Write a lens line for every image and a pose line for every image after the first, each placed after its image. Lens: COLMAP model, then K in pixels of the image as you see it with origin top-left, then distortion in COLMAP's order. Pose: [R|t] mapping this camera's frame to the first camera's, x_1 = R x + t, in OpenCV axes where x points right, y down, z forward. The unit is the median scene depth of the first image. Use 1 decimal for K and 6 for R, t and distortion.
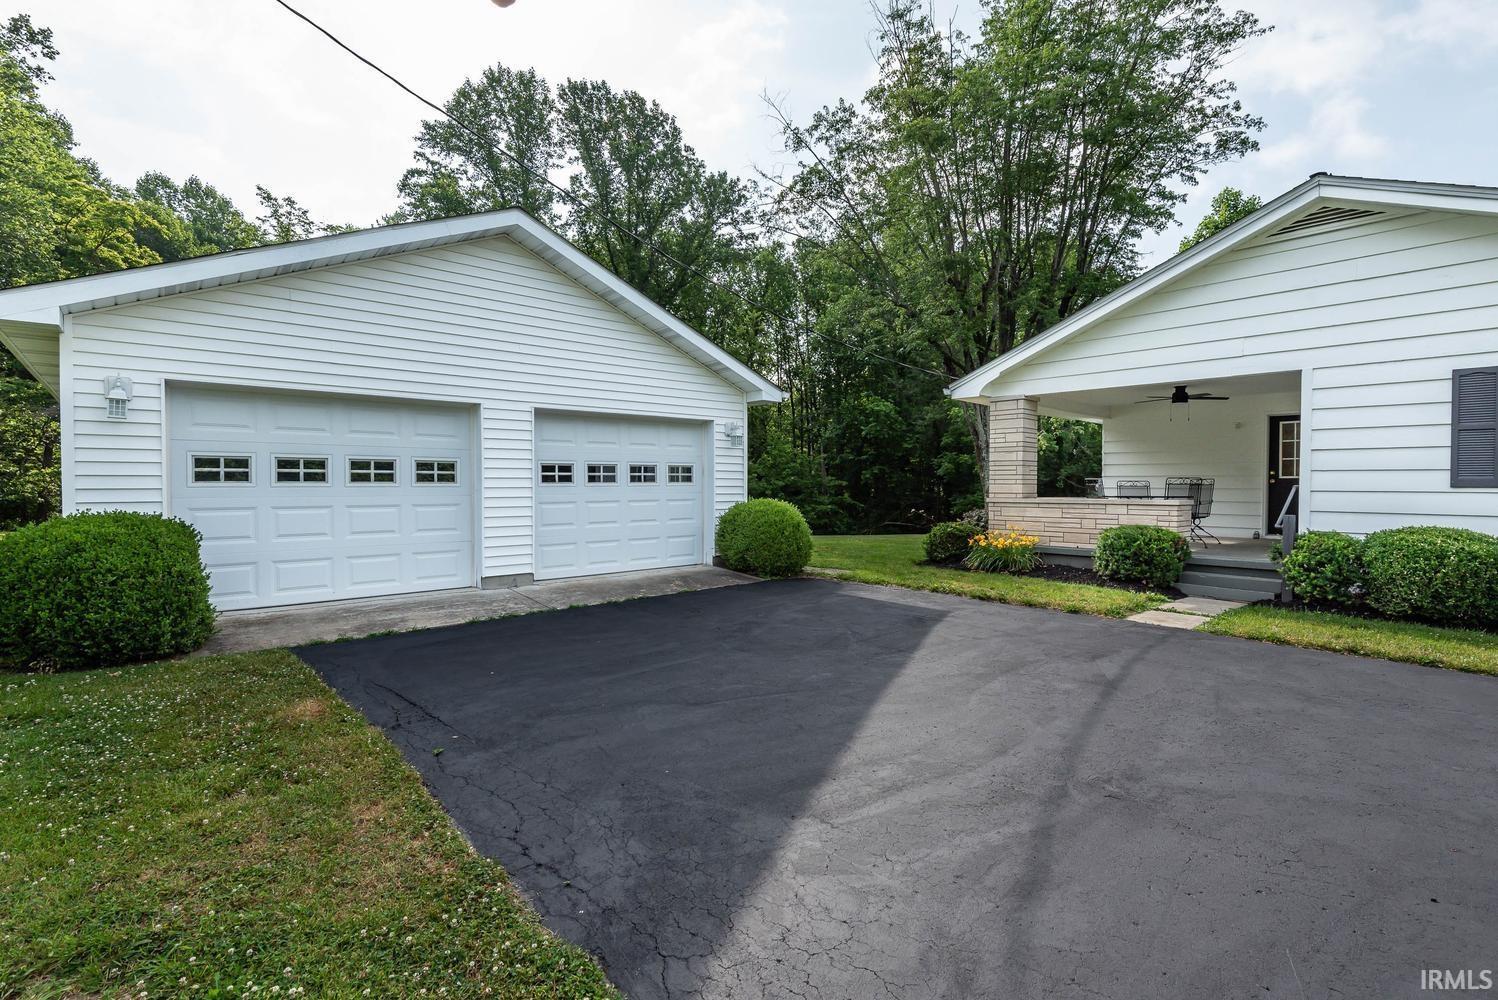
lens RADIAL K [[679.3, 0, 749.0], [0, 679.3, 500.0], [0, 0, 1]] dist [0.000324, -0.005875]
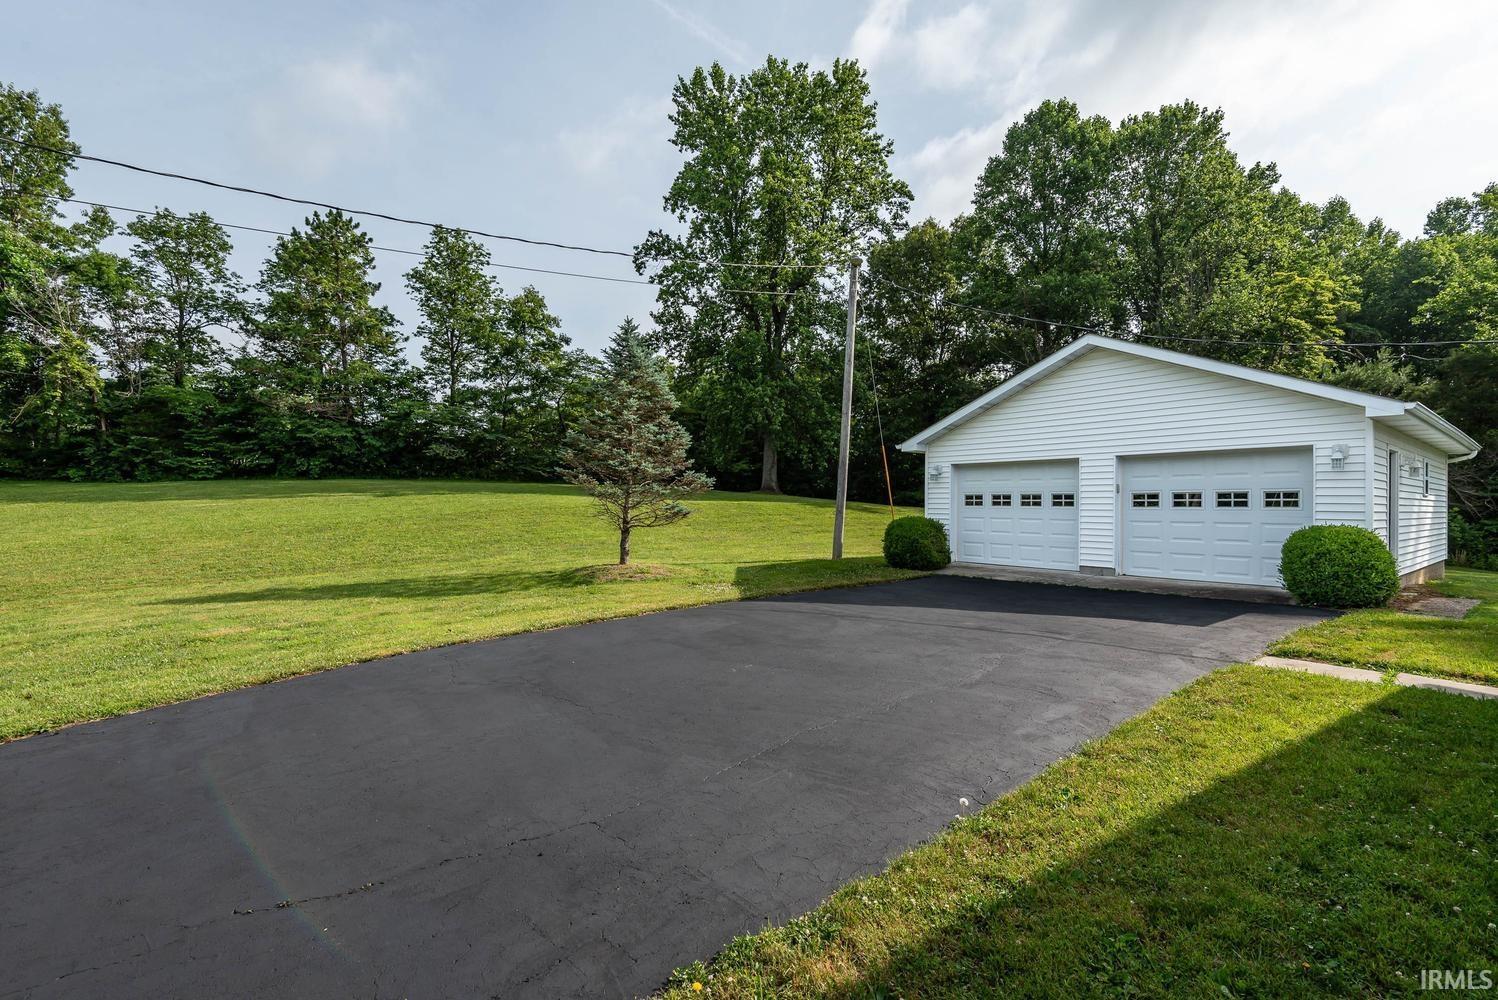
lens RADIAL K [[679.3, 0, 749.0], [0, 679.3, 500.0], [0, 0, 1]] dist [0.000324, -0.005875]
pose [[-0.015119, -0.013769, -0.999791, 1.229463], [-0.036452, 0.999248, -0.013210, 0.008942], [0.999221, 0.036245, -0.015610, 0.242332]]
